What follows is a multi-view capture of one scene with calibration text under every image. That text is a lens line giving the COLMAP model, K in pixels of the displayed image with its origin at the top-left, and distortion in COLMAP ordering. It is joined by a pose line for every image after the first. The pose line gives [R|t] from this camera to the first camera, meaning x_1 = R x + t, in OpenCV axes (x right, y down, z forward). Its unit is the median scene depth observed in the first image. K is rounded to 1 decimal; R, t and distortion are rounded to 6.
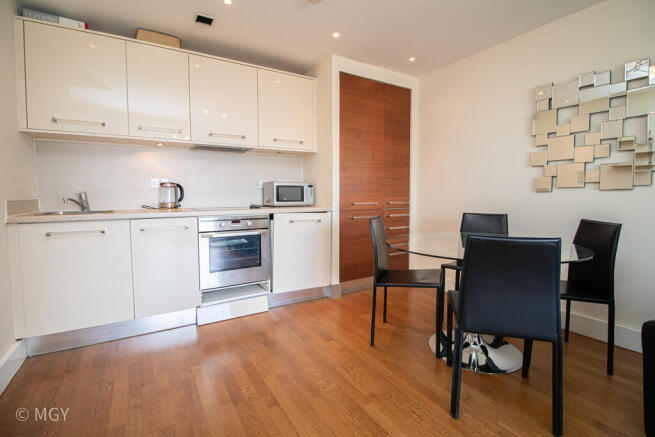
lens RADIAL K [[307.4, 0, 328.5], [0, 307.4, 211.6], [0, 0, 1]] dist [0.001595, -0.012866]
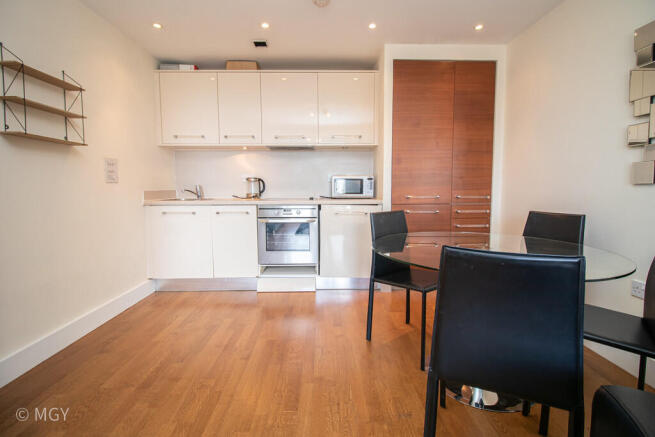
lens RADIAL K [[304.8, 0, 327.6], [0, 304.8, 211.3], [0, 0, 1]] dist [0.001159, -0.012621]
pose [[0.861619, 0.040479, -0.505939, 0.390836], [-0.030095, 0.999135, 0.028685, -0.001555], [0.506662, -0.009489, 0.862092, 0.070715]]
